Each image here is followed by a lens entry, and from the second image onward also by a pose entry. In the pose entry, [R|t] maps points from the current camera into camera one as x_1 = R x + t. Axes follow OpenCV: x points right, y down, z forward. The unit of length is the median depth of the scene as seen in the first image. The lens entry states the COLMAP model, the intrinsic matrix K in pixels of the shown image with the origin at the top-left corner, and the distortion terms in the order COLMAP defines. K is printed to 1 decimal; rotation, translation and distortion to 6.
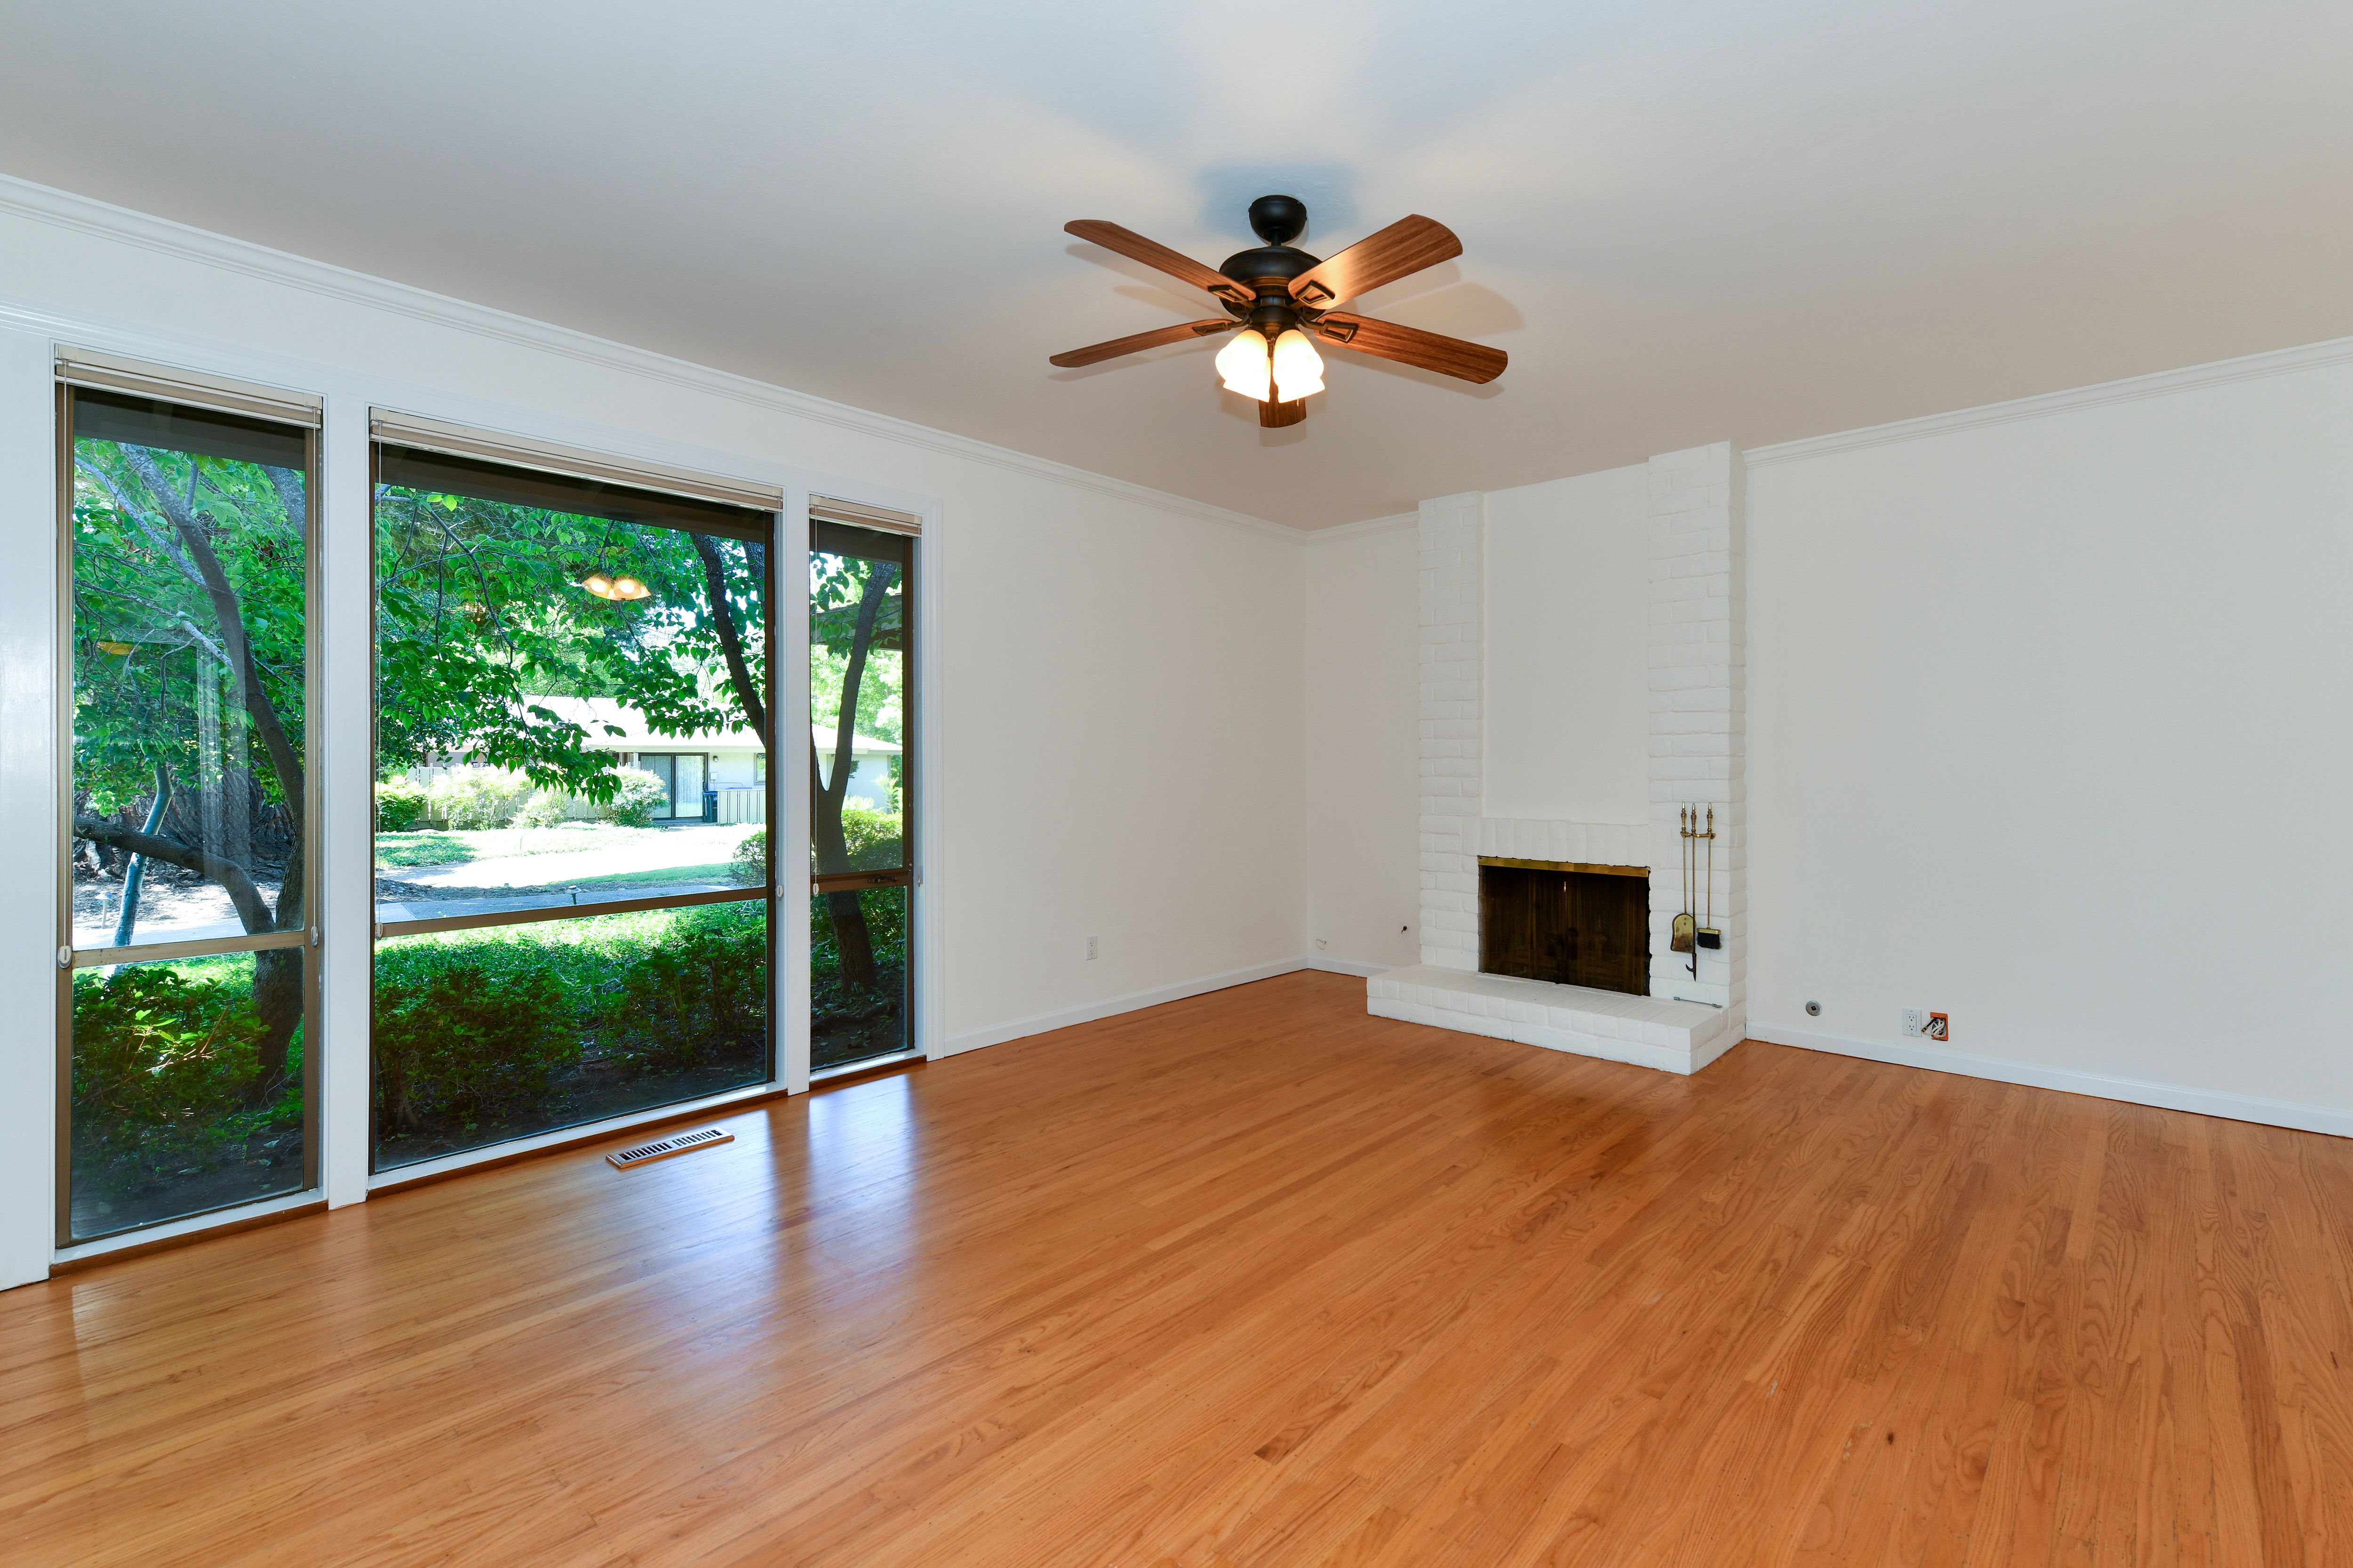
lens RADIAL K [[999.5, 0, 1171.2], [0, 999.5, 764.5], [0, 0, 1]] dist [0.003414, -0.001781]
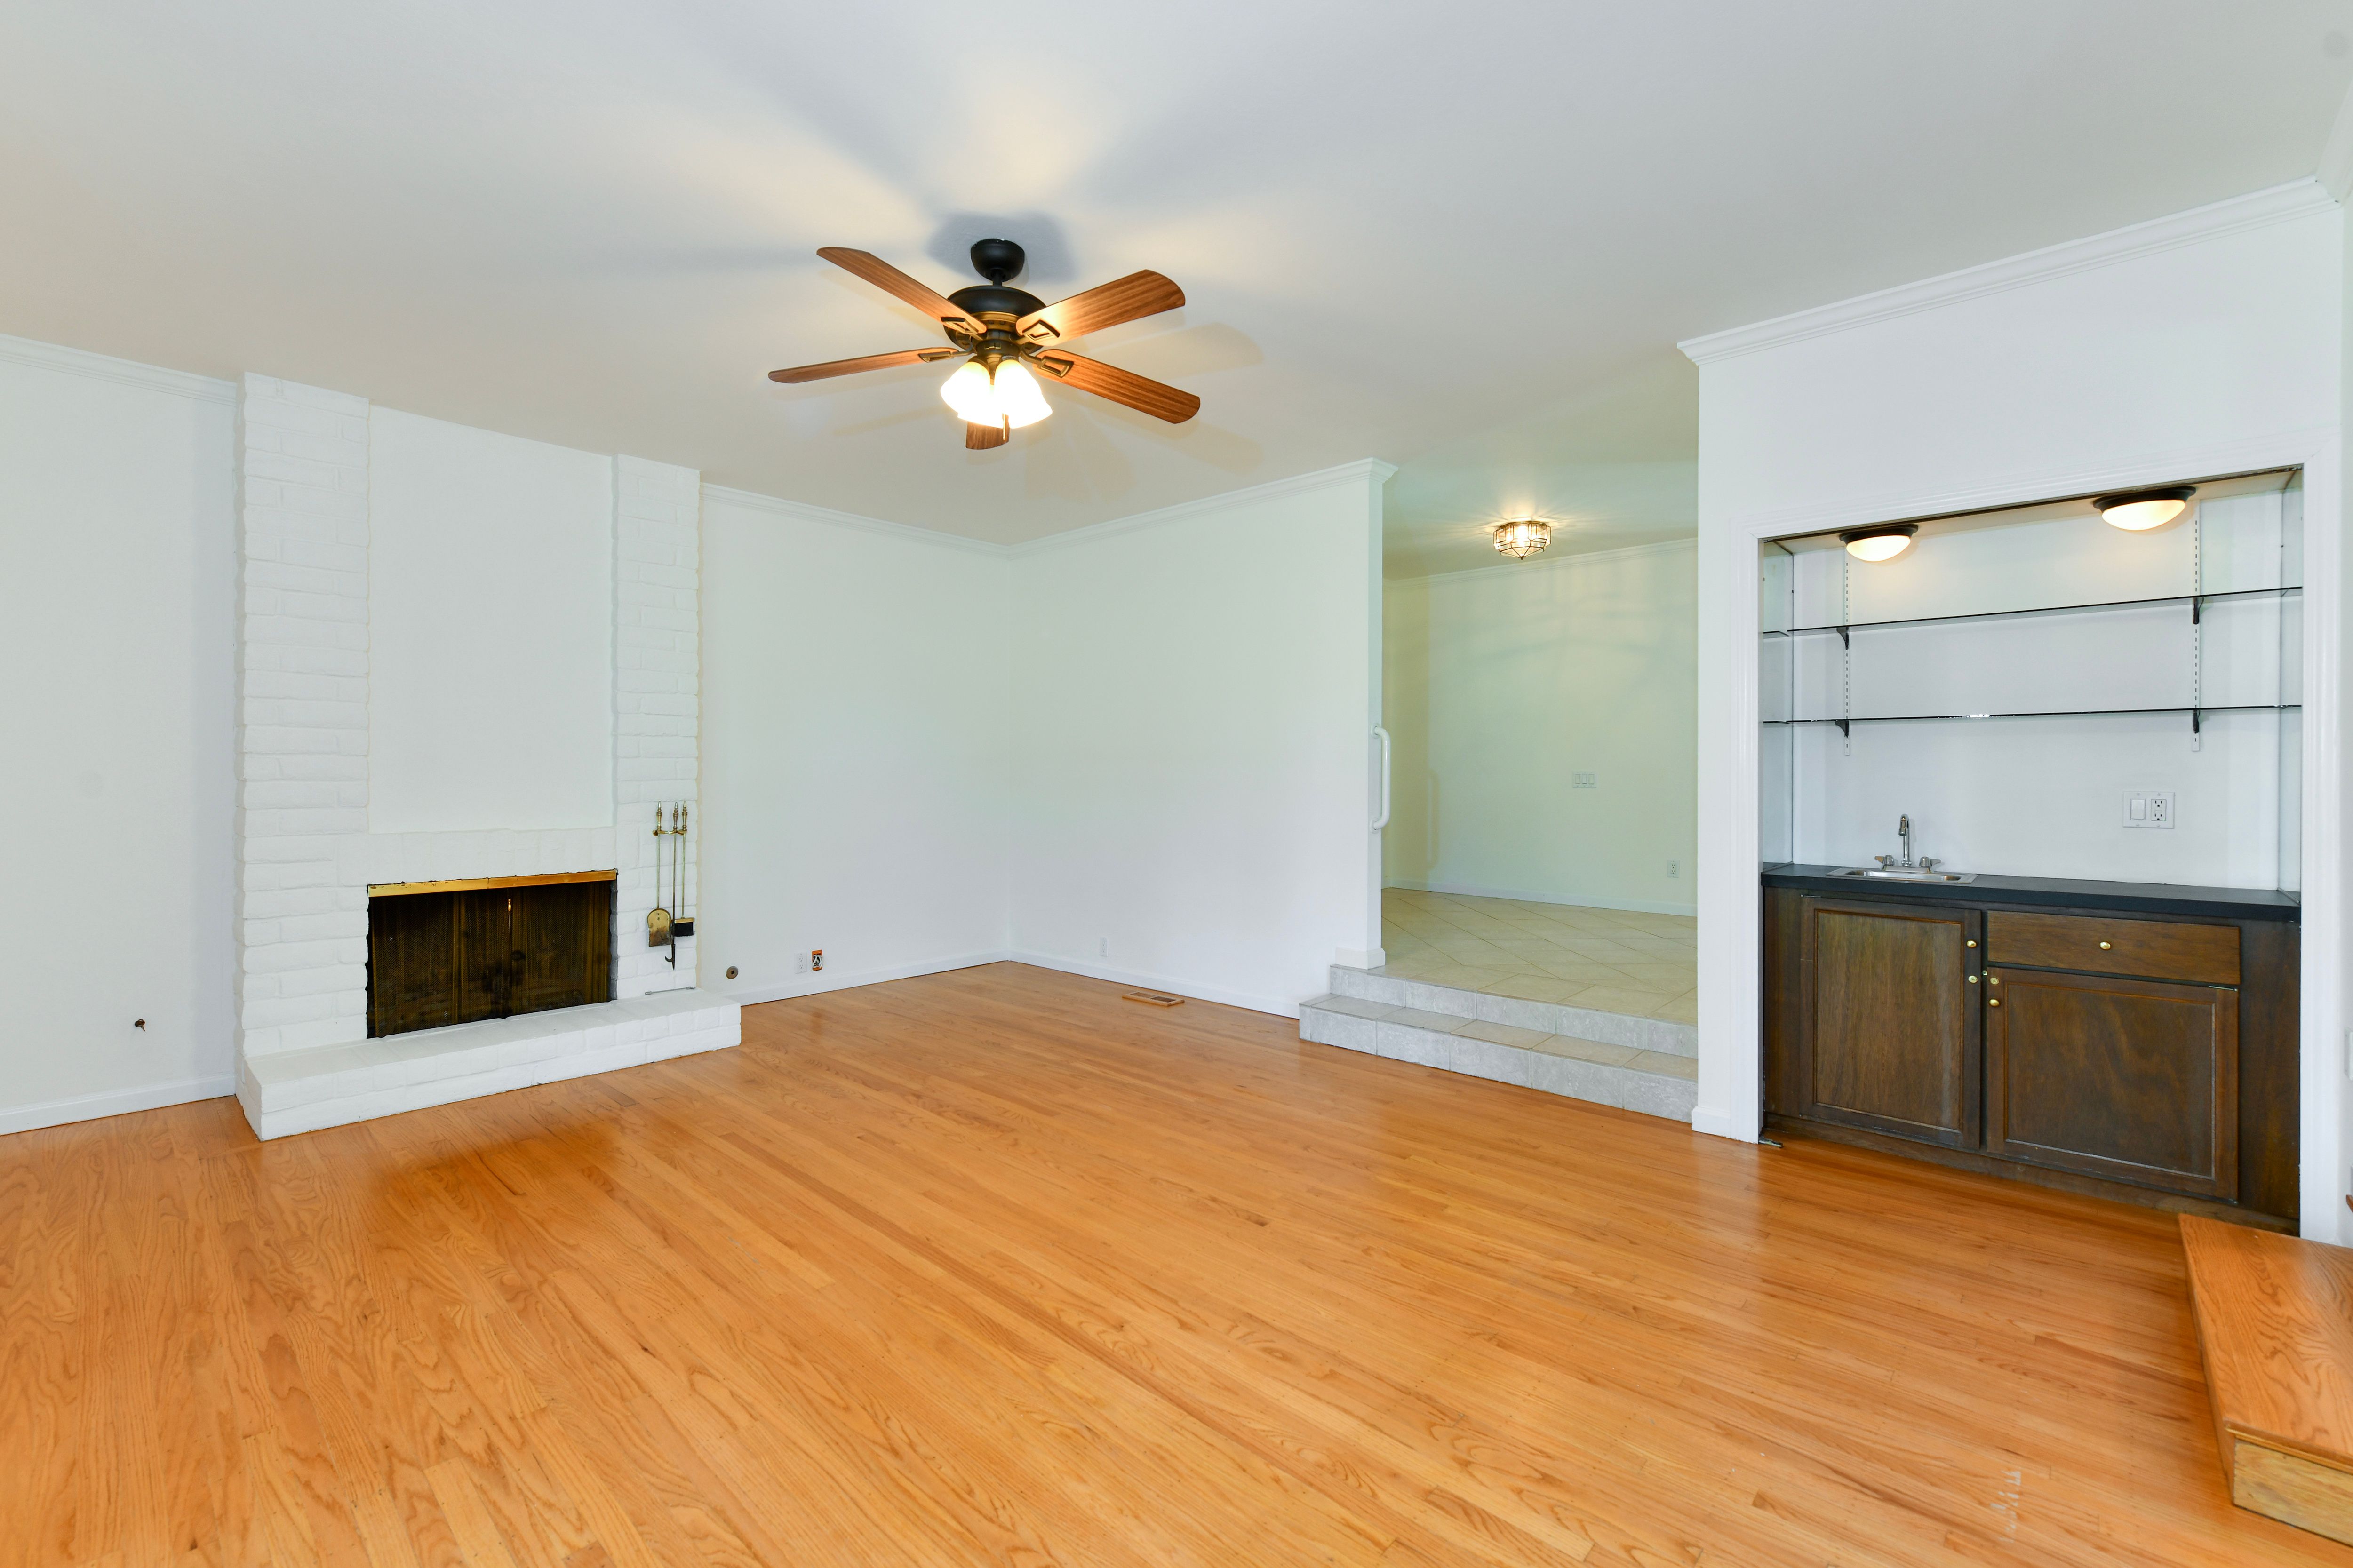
lens RADIAL K [[1109.3, 0, 1181.1], [0, 1109.3, 766.8], [0, 0, 1]] dist [-0.008729, -0.000302]
pose [[-0.034942, 0.003900, 0.999382, -0.797106], [0.001738, 0.999991, -0.003841, 0.008682], [-0.999388, 0.001603, -0.034948, 0.605884]]
